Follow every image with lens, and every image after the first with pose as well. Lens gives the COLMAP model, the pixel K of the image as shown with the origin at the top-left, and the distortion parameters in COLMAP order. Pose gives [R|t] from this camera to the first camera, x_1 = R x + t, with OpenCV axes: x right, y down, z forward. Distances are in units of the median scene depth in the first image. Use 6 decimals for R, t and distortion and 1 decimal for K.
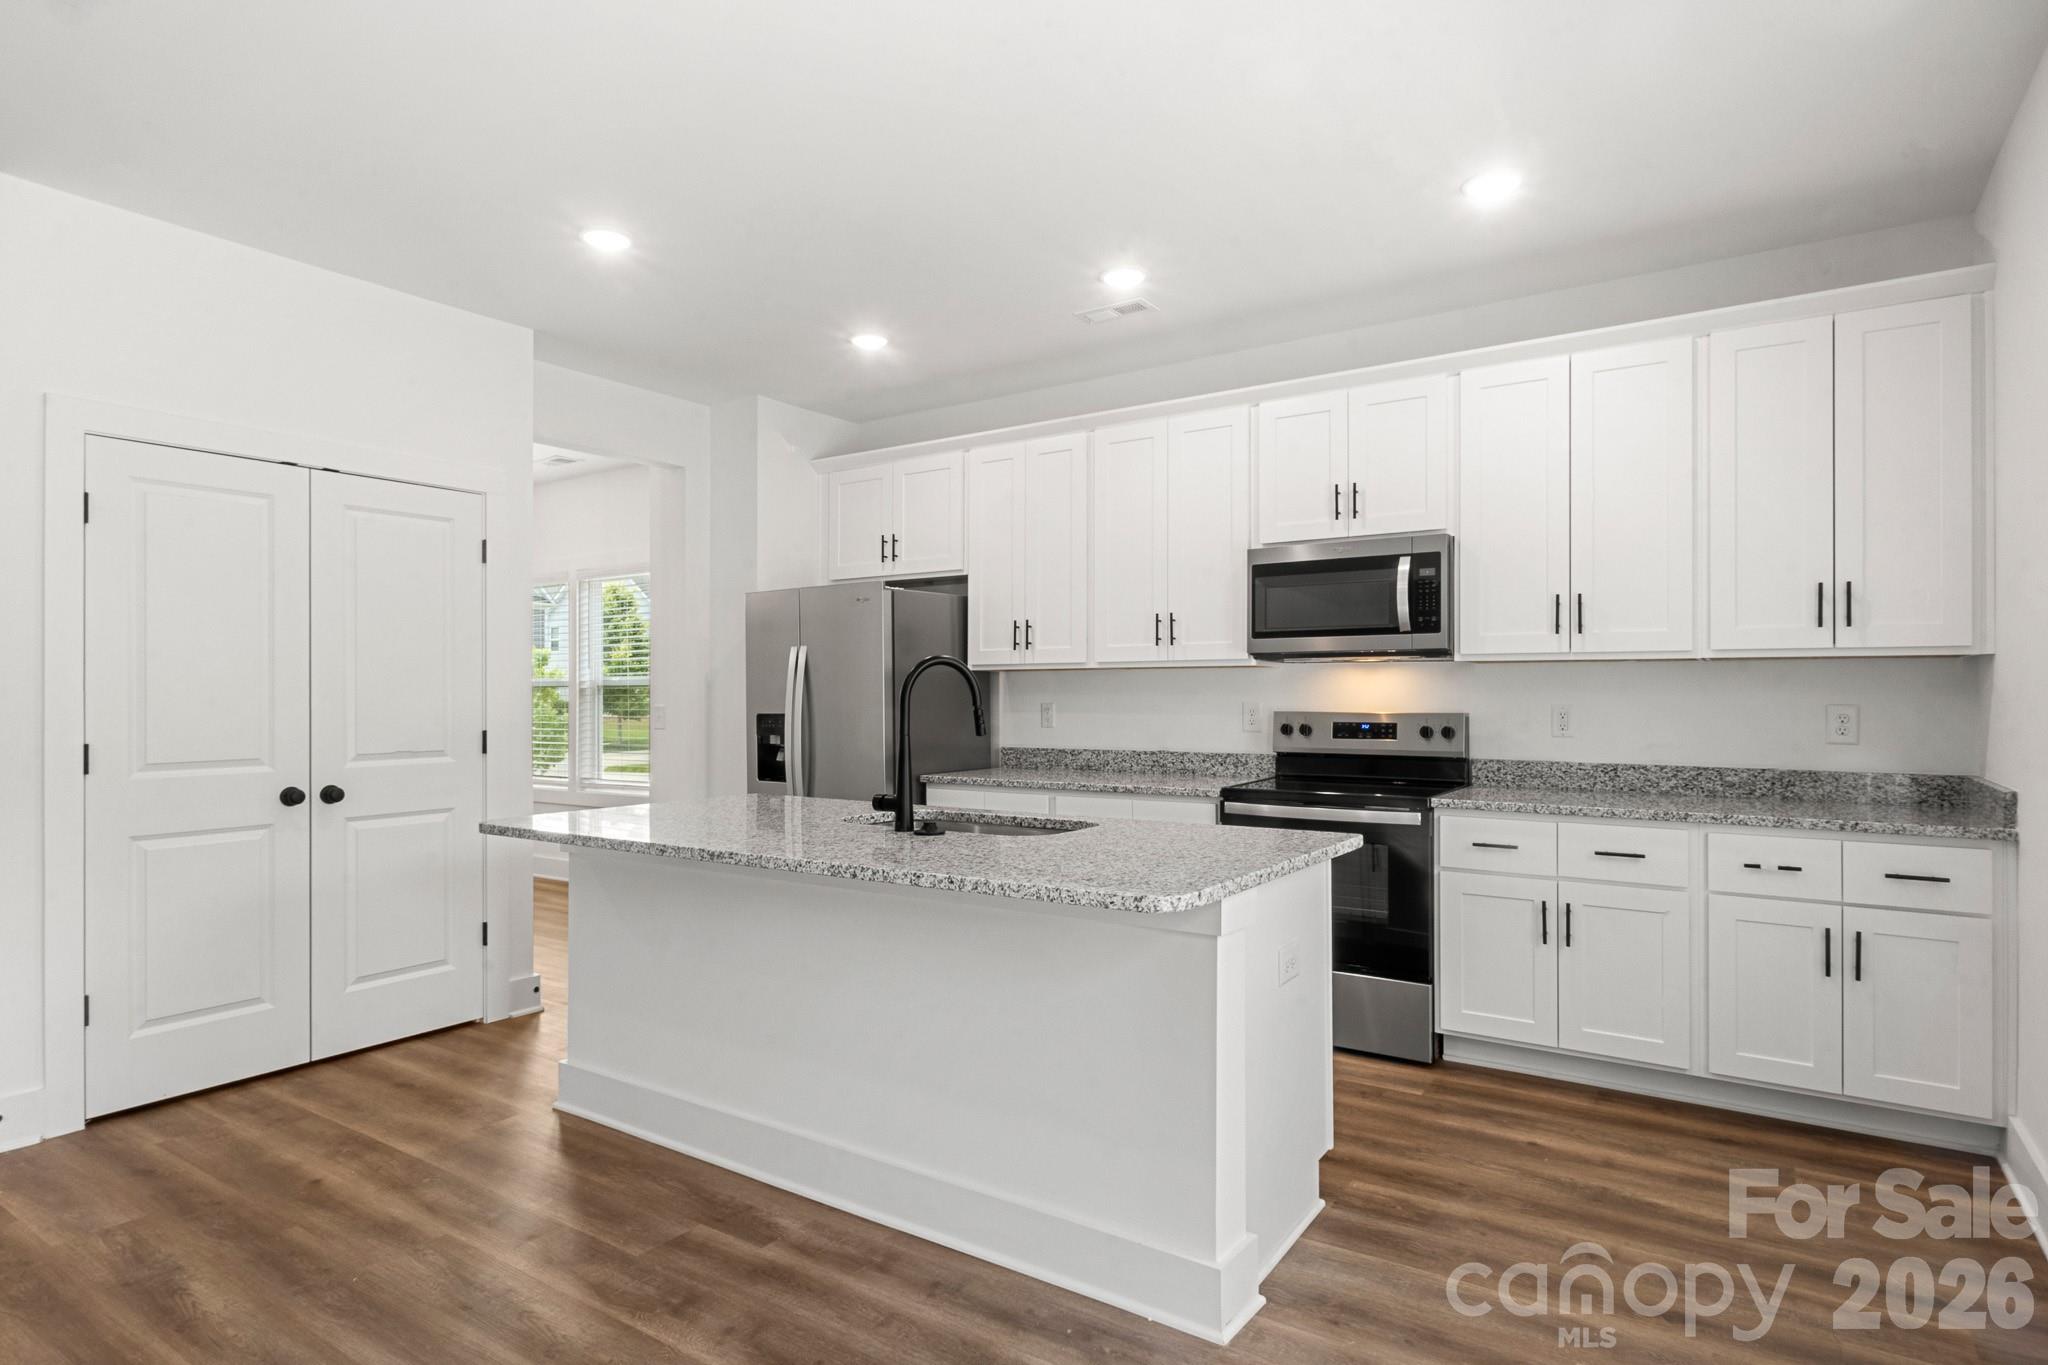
lens RADIAL K [[1115.0, 0, 1002.7], [0, 1115.0, 682.2], [0, 0, 1]] dist [0.004241, -0.002259]
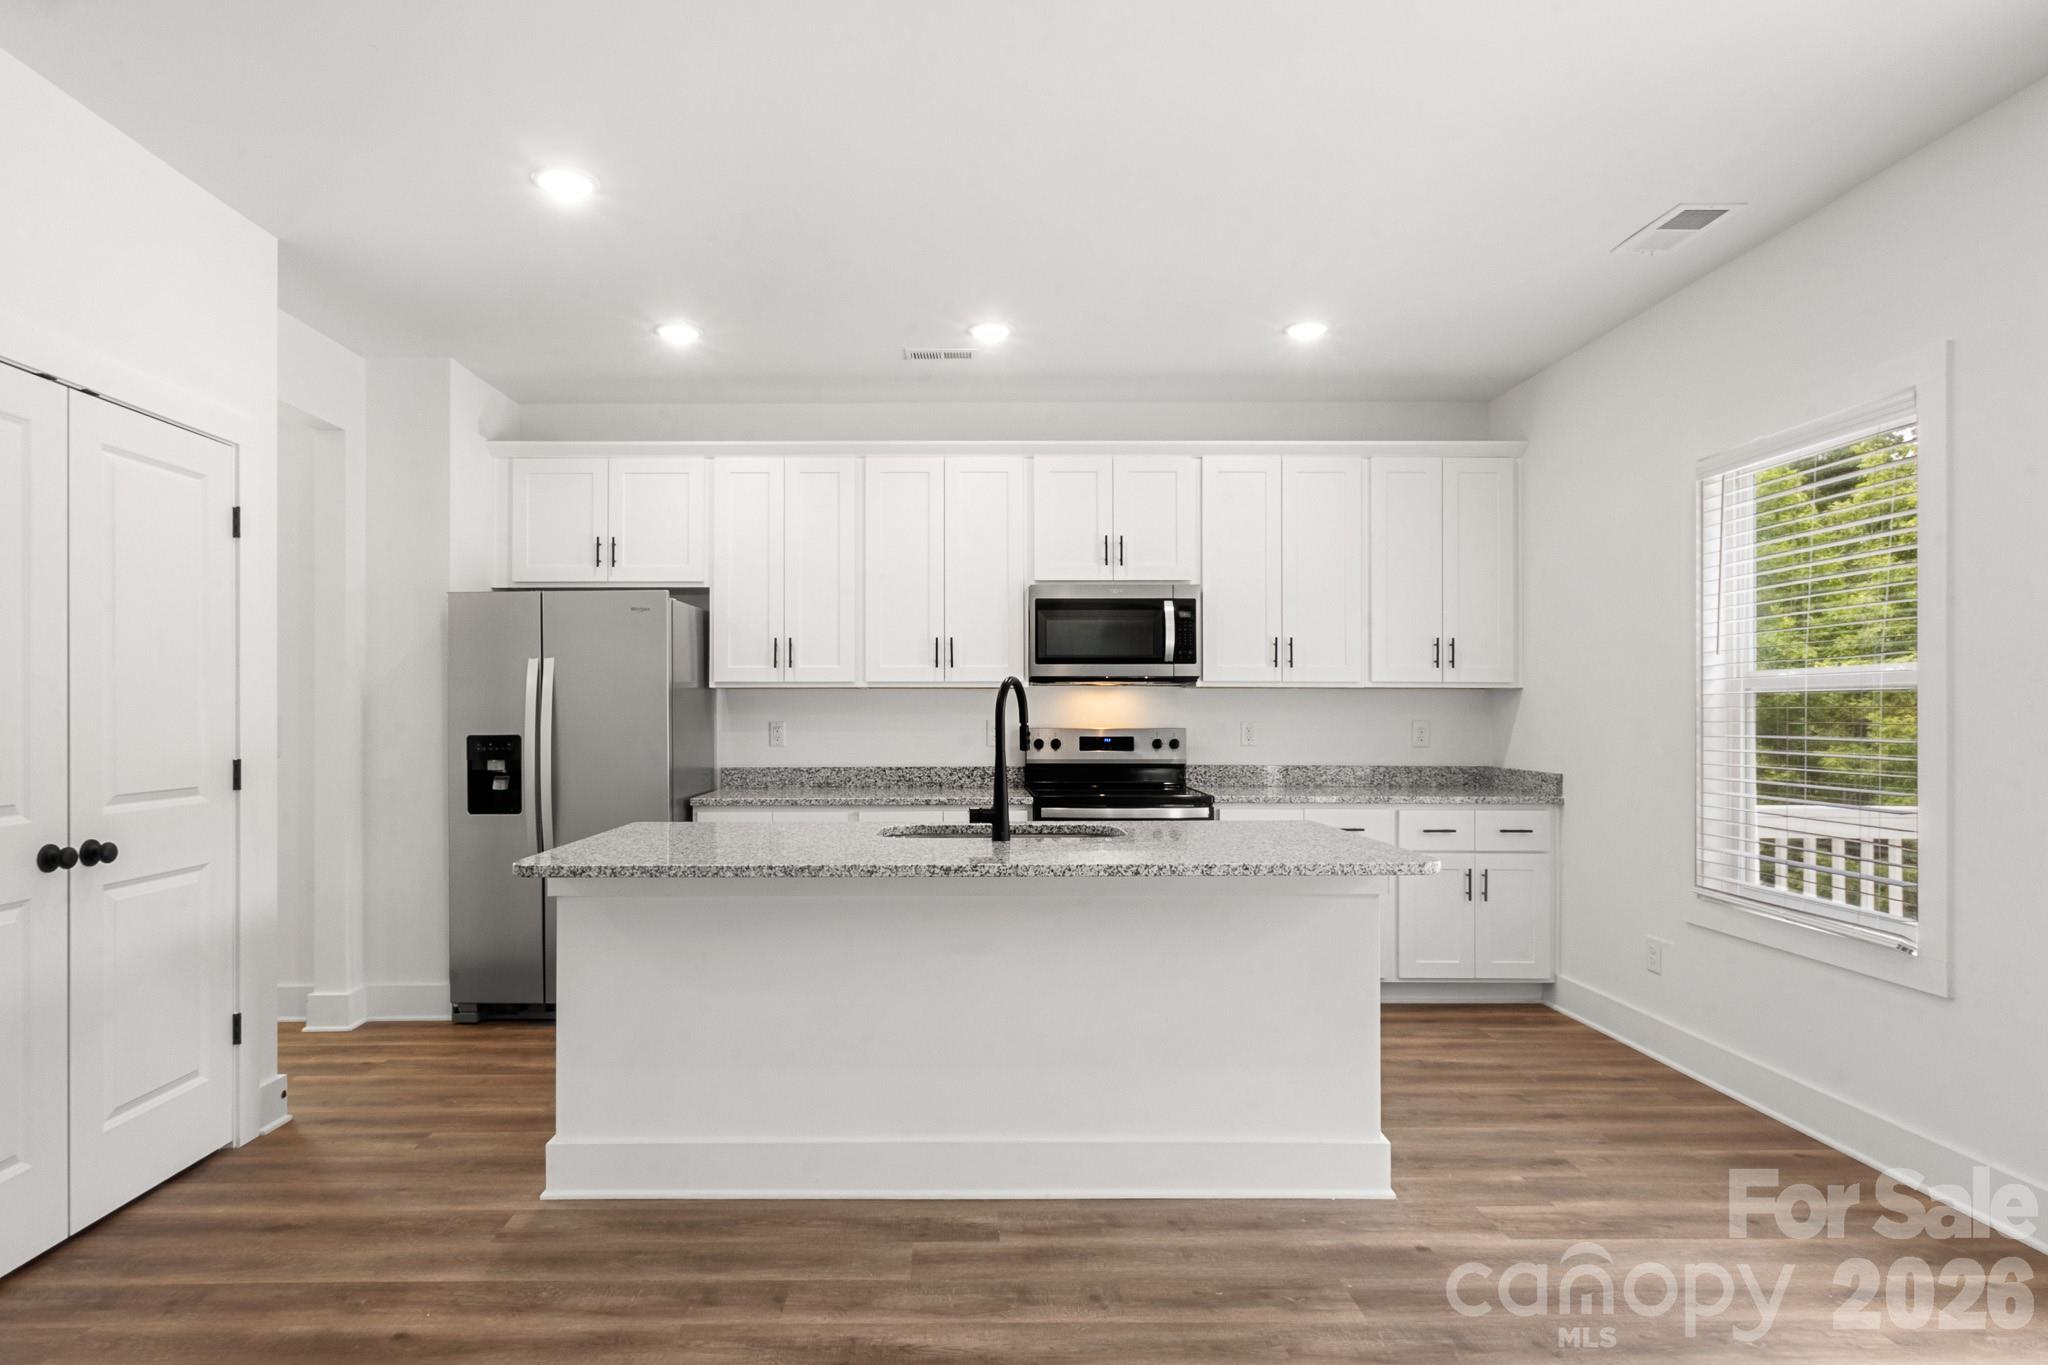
lens RADIAL K [[1115.0, 0, 1033.1], [0, 1115.0, 703.8], [0, 0, 1]] dist [0.004241, -0.002259]
pose [[0.823204, 0.006166, 0.567712, -0.502961], [-0.007126, 0.999974, -0.000528, 0.002377], [-0.567701, -0.003611, 0.823227, 0.079293]]
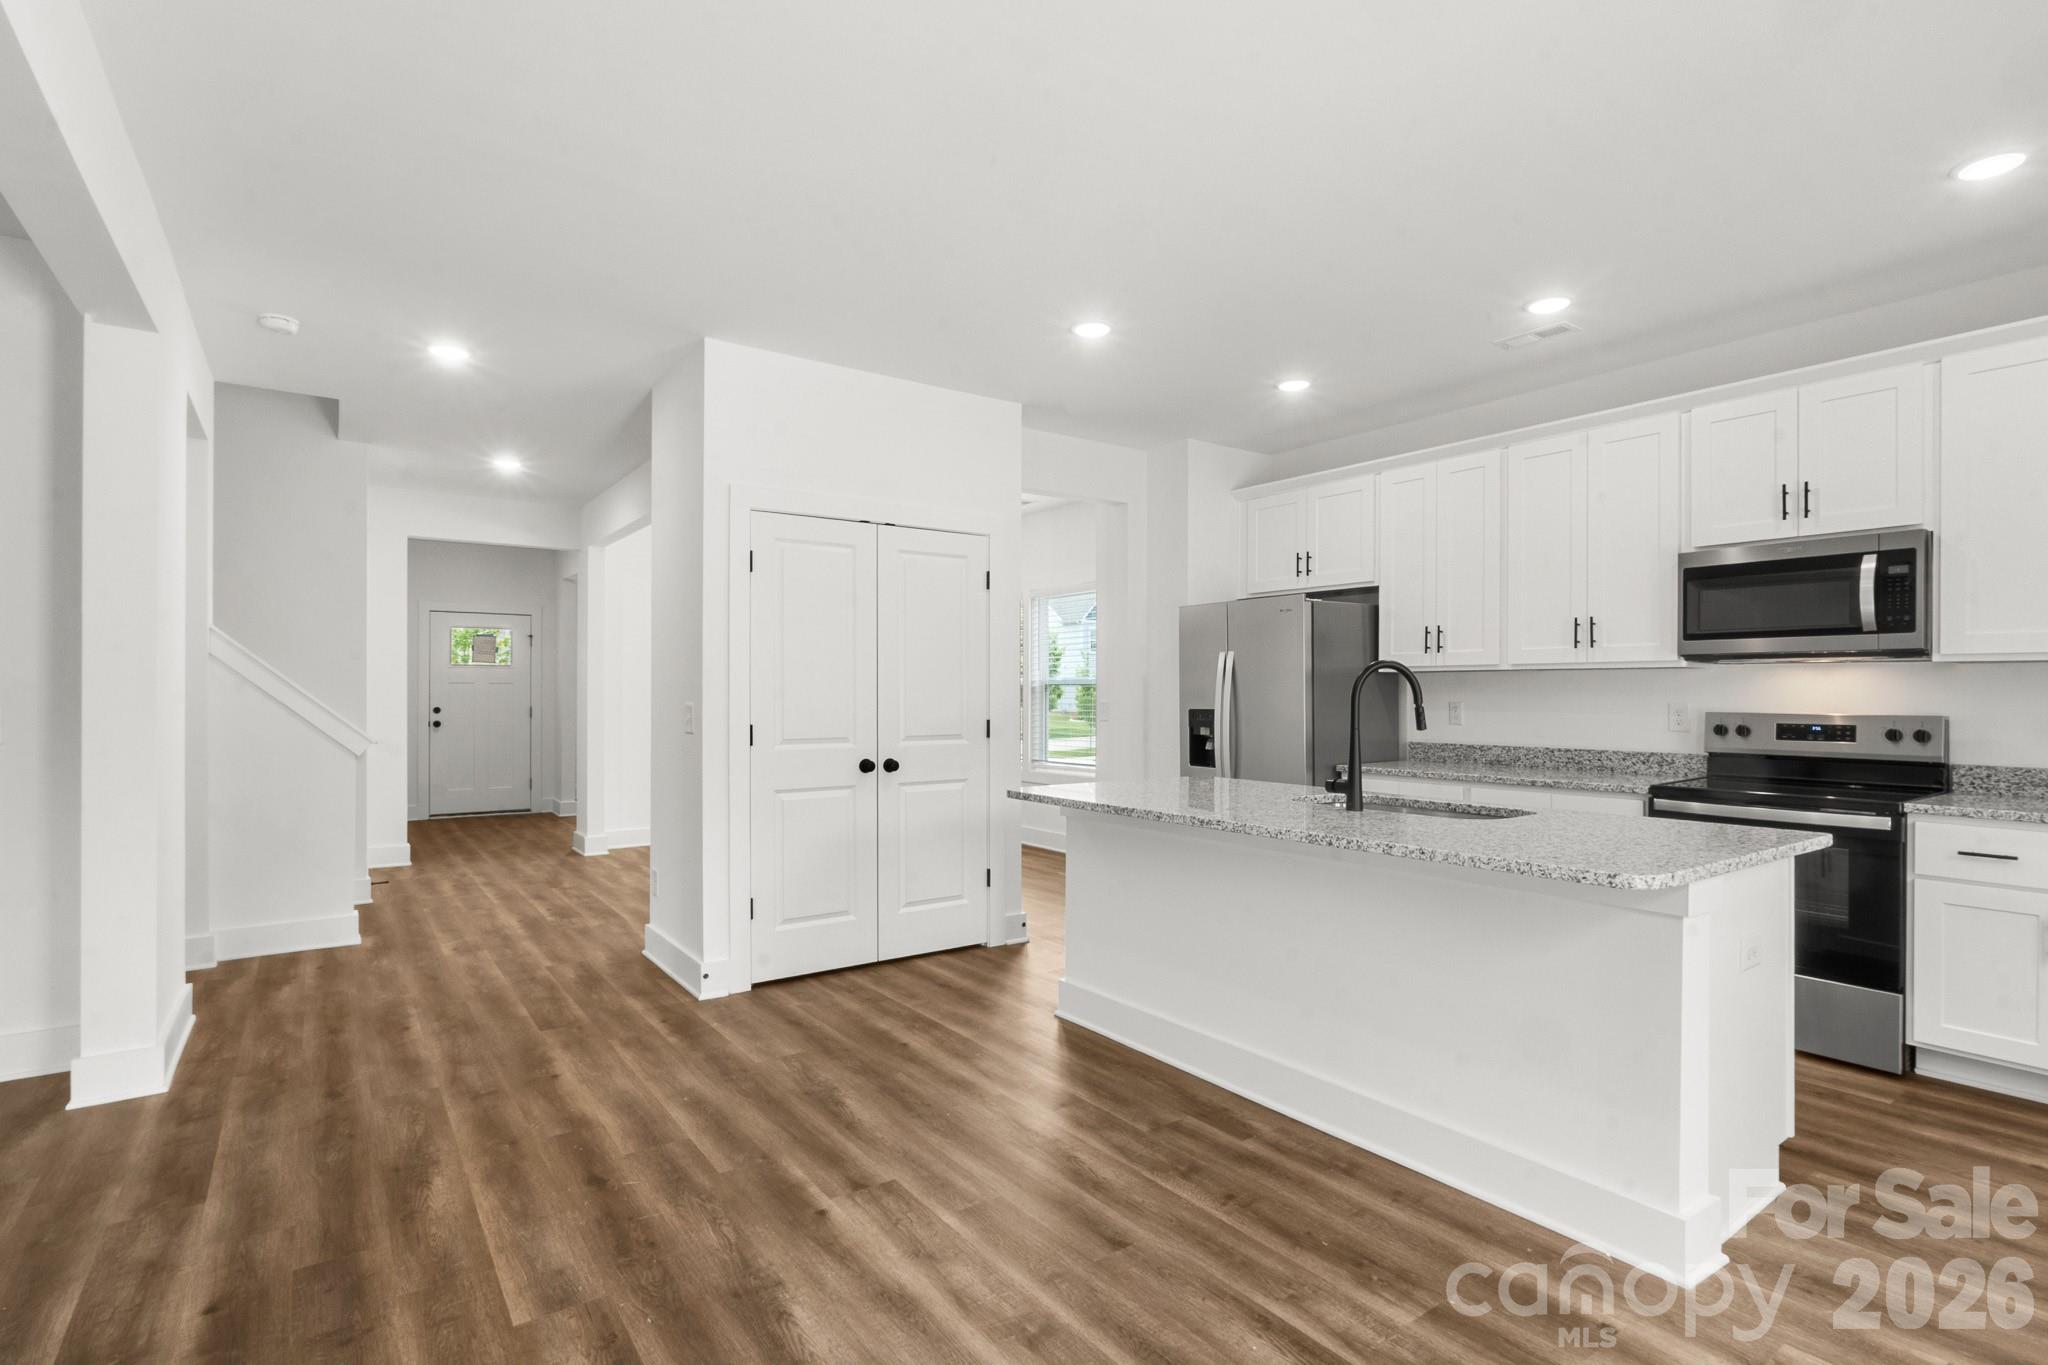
lens RADIAL K [[990.3, 0, 1010.8], [0, 990.3, 688.5], [0, 0, 1]] dist [-0.012418, 0.002878]
pose [[0.938836, 0.003528, -0.344346, -0.052431], [-0.001235, 0.999976, 0.006878, -0.000669], [0.344362, -0.006032, 0.938818, -0.070817]]
